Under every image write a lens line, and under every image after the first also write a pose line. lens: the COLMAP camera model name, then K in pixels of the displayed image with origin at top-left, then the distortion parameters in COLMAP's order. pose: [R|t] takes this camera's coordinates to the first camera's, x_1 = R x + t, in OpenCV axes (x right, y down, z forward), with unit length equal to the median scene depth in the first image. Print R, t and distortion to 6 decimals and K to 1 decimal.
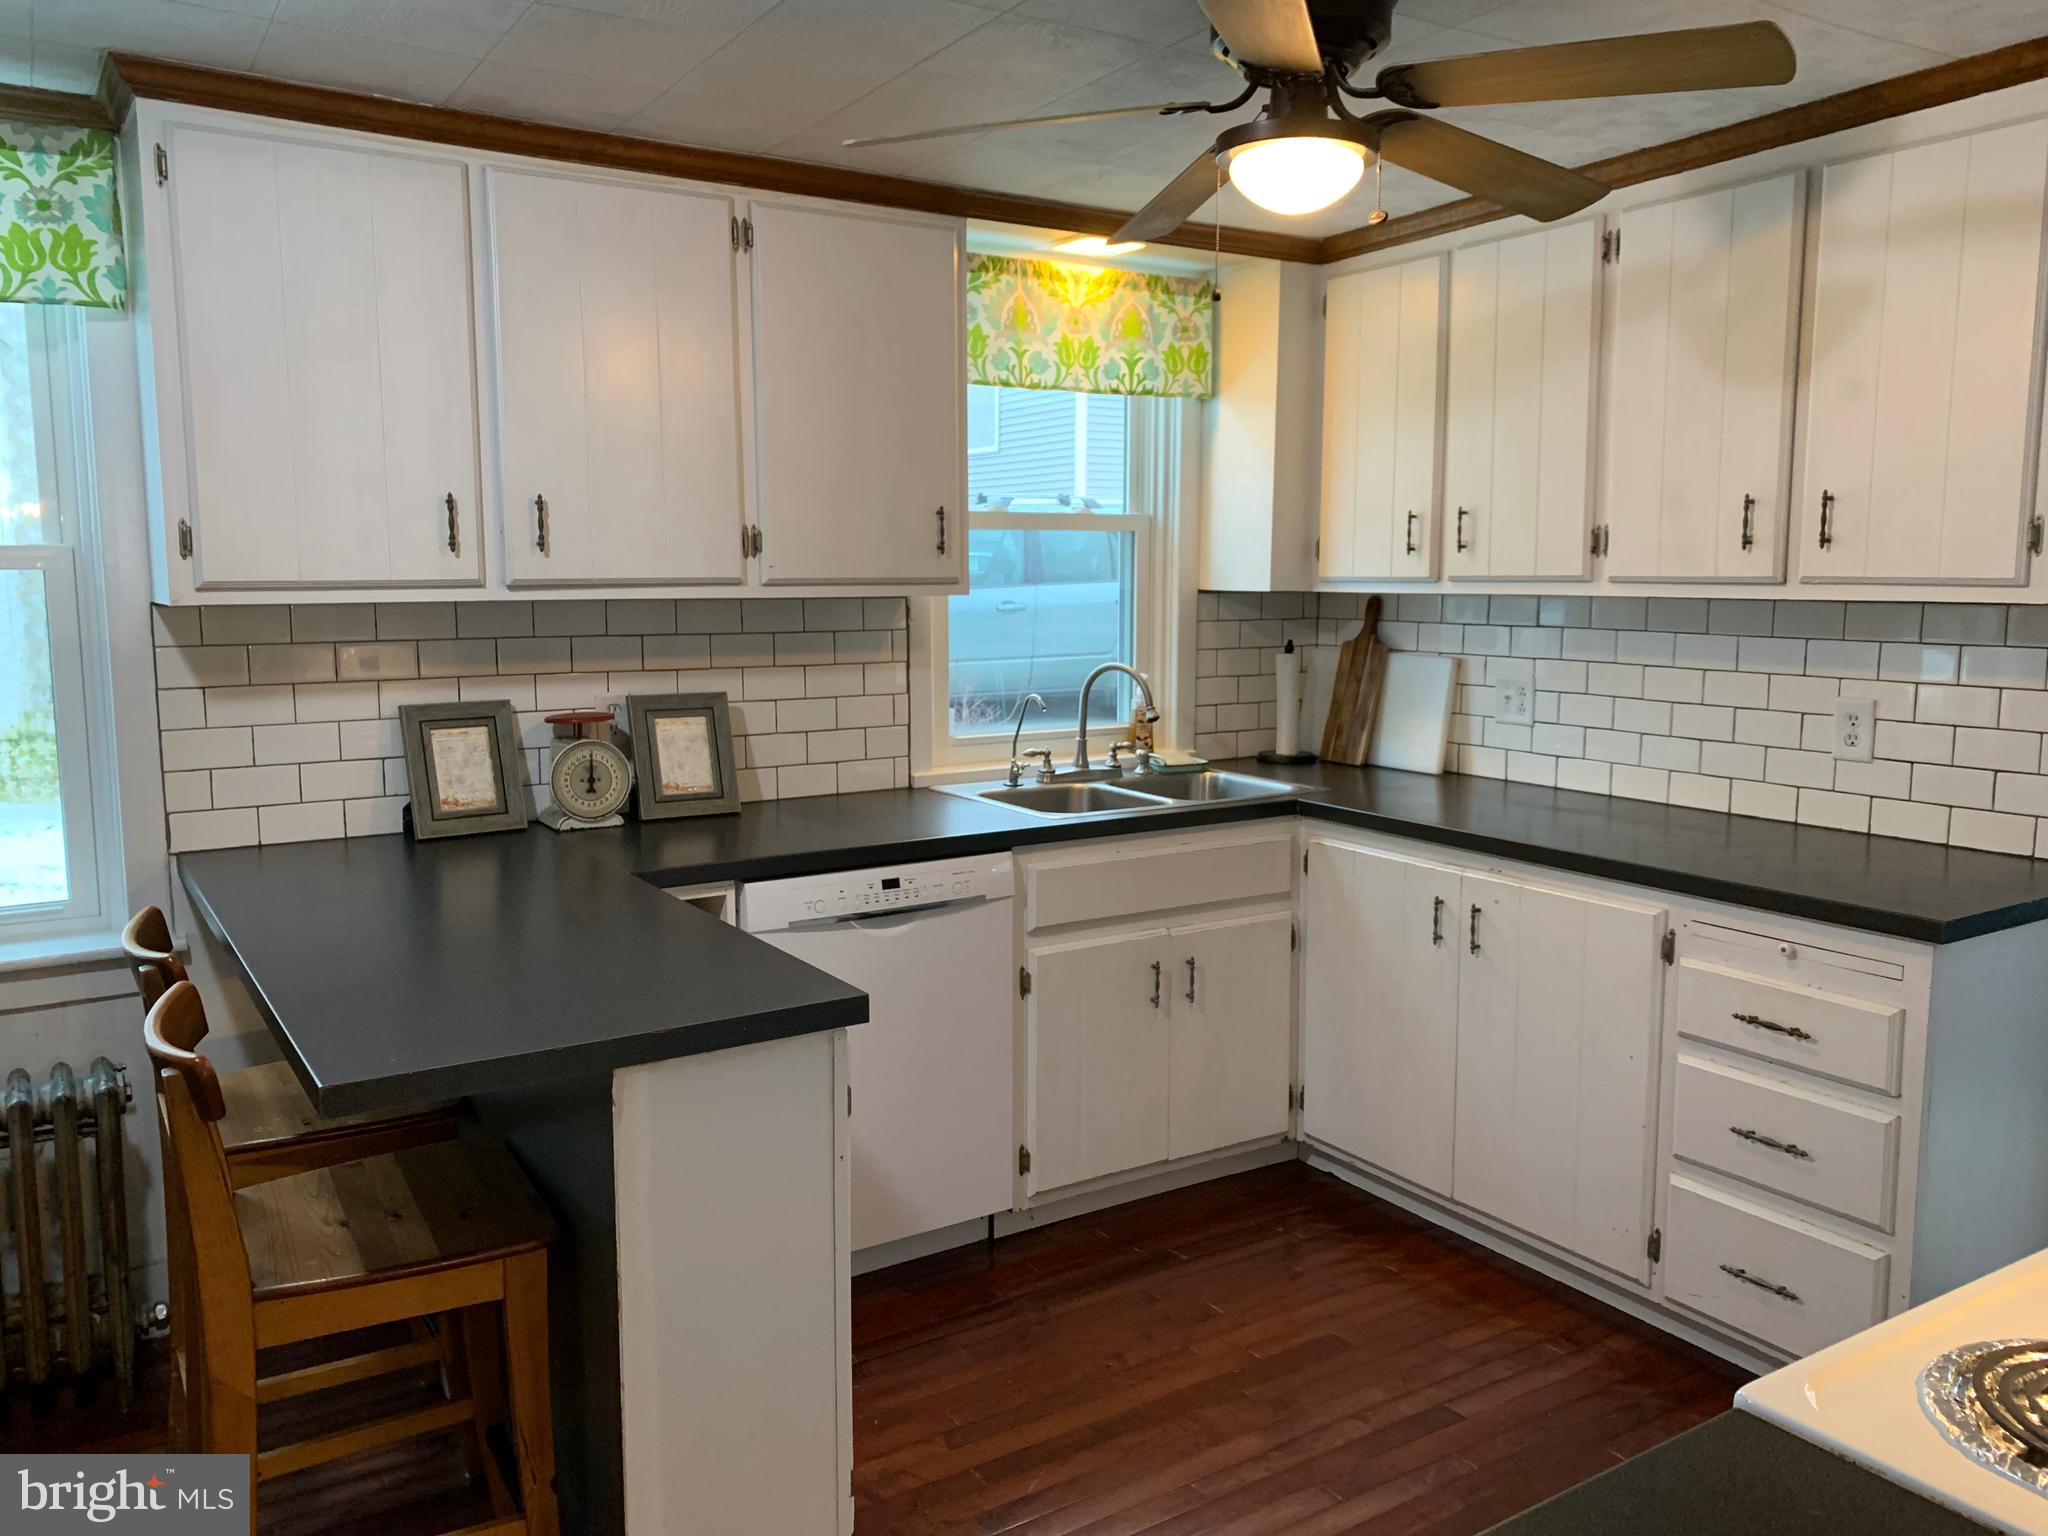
lens RADIAL K [[1569.9, 0, 1022.7], [0, 1569.9, 753.3], [0, 0, 1]] dist [0.024613, -0.029439]
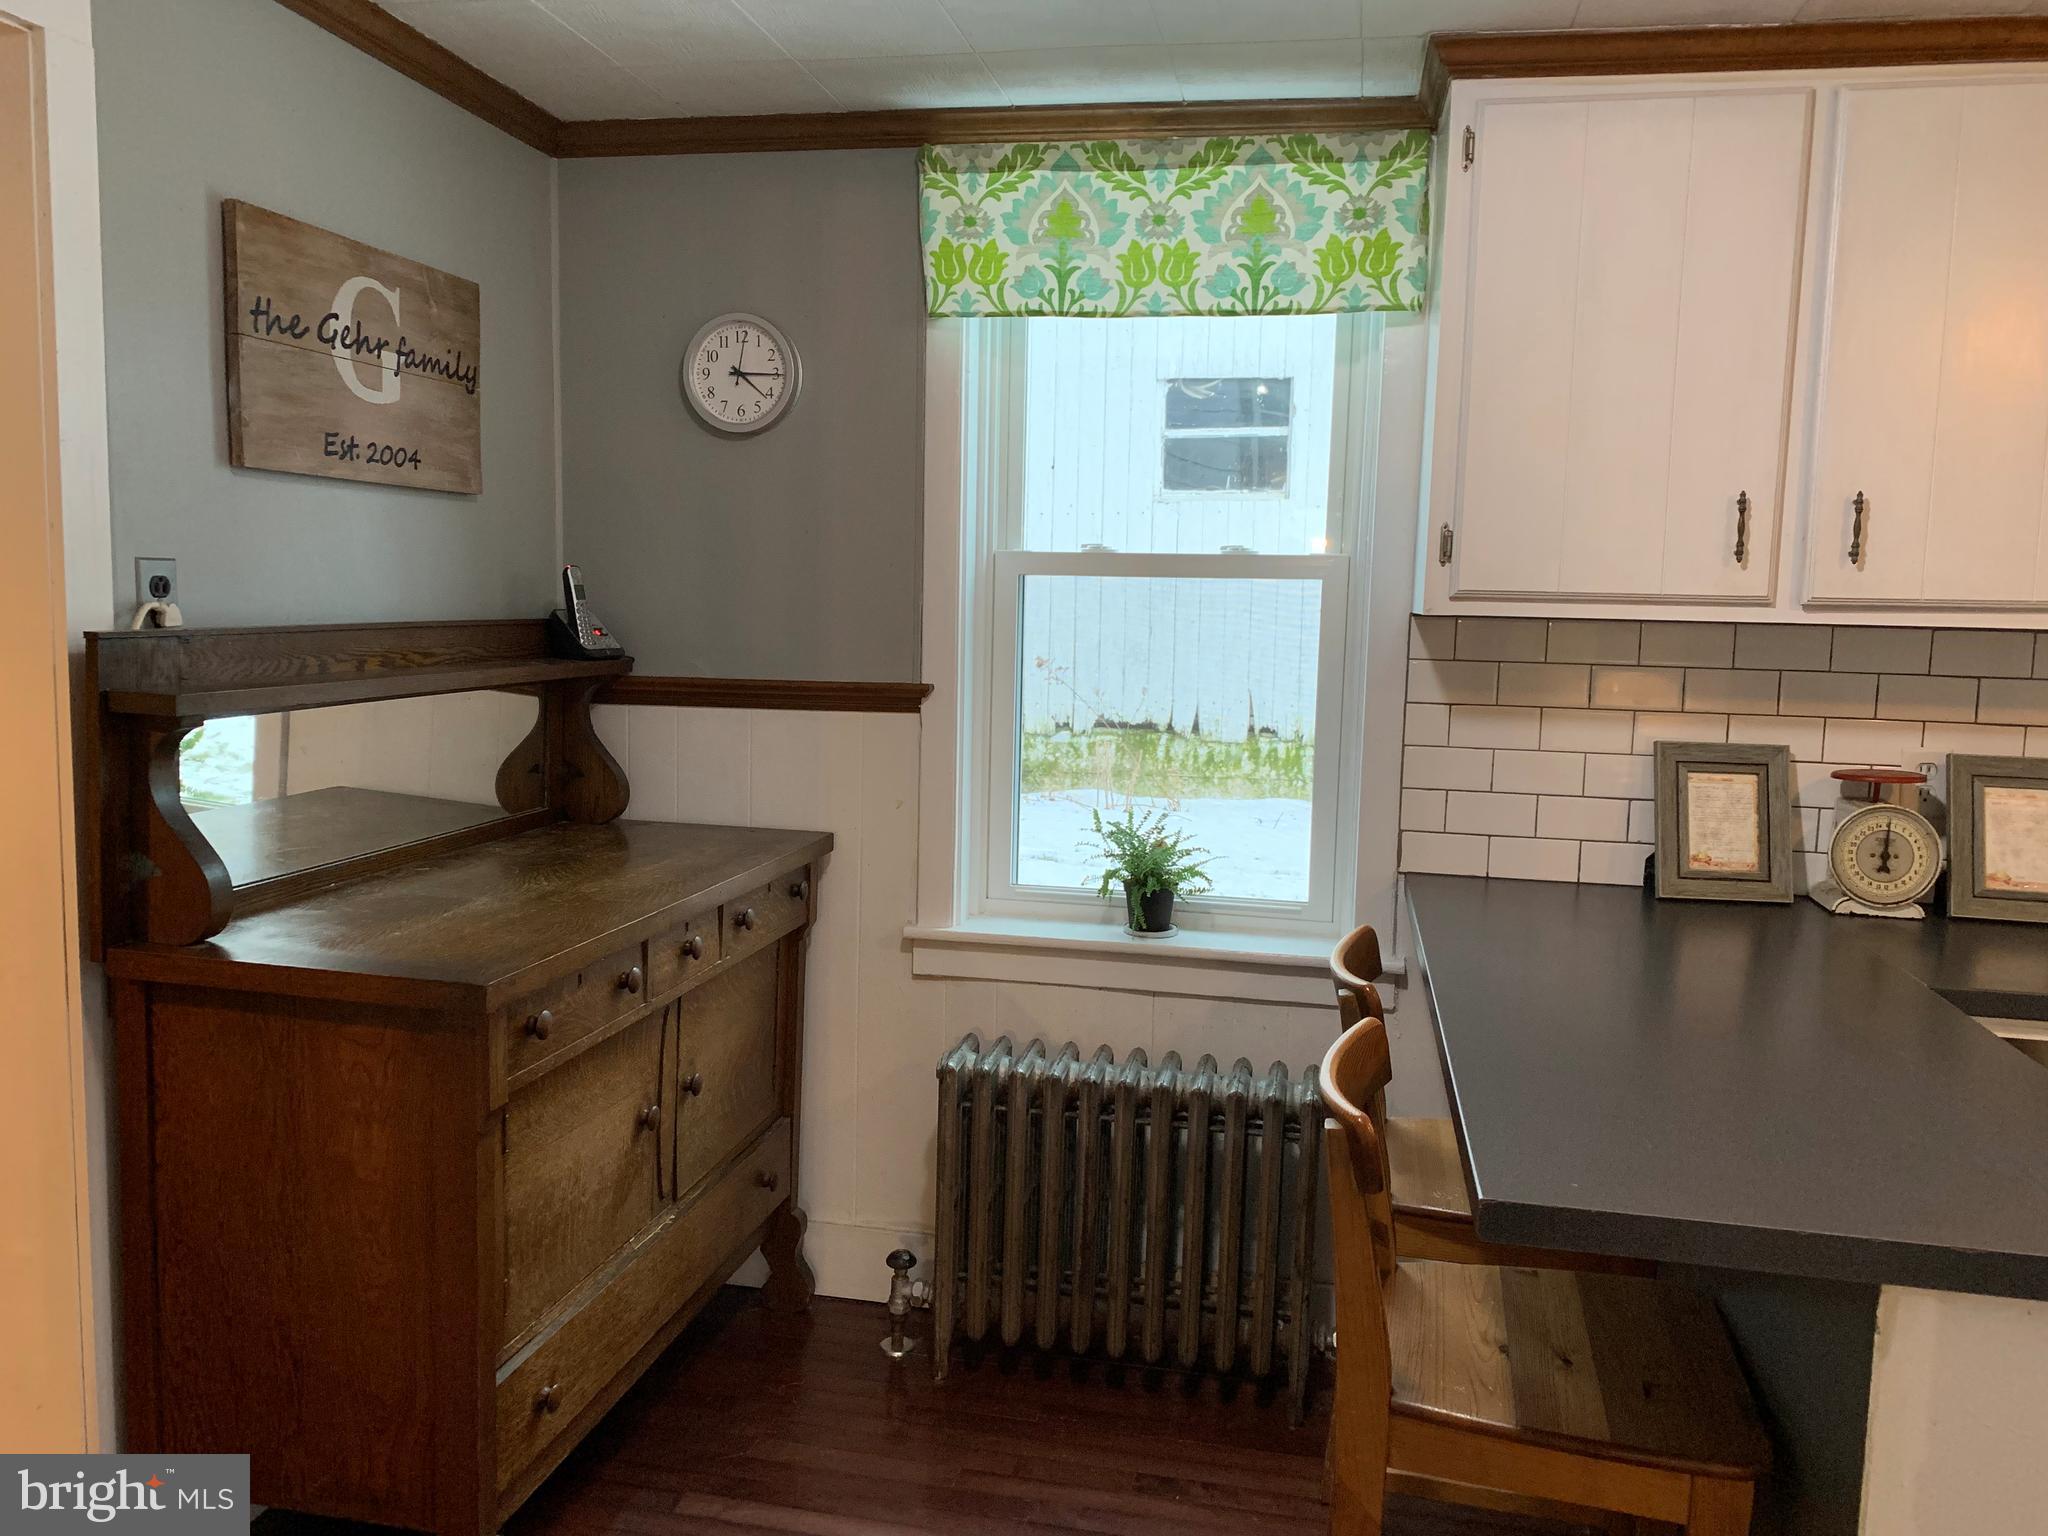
lens RADIAL K [[1569.9, 0, 1019.8], [0, 1569.9, 757.9], [0, 0, 1]] dist [0.024613, -0.029439]
pose [[0.714150, 0.093690, -0.693694, -0.045051], [-0.110155, 0.993697, 0.020806, -0.000623], [0.691271, 0.061555, 0.719969, 0.142140]]
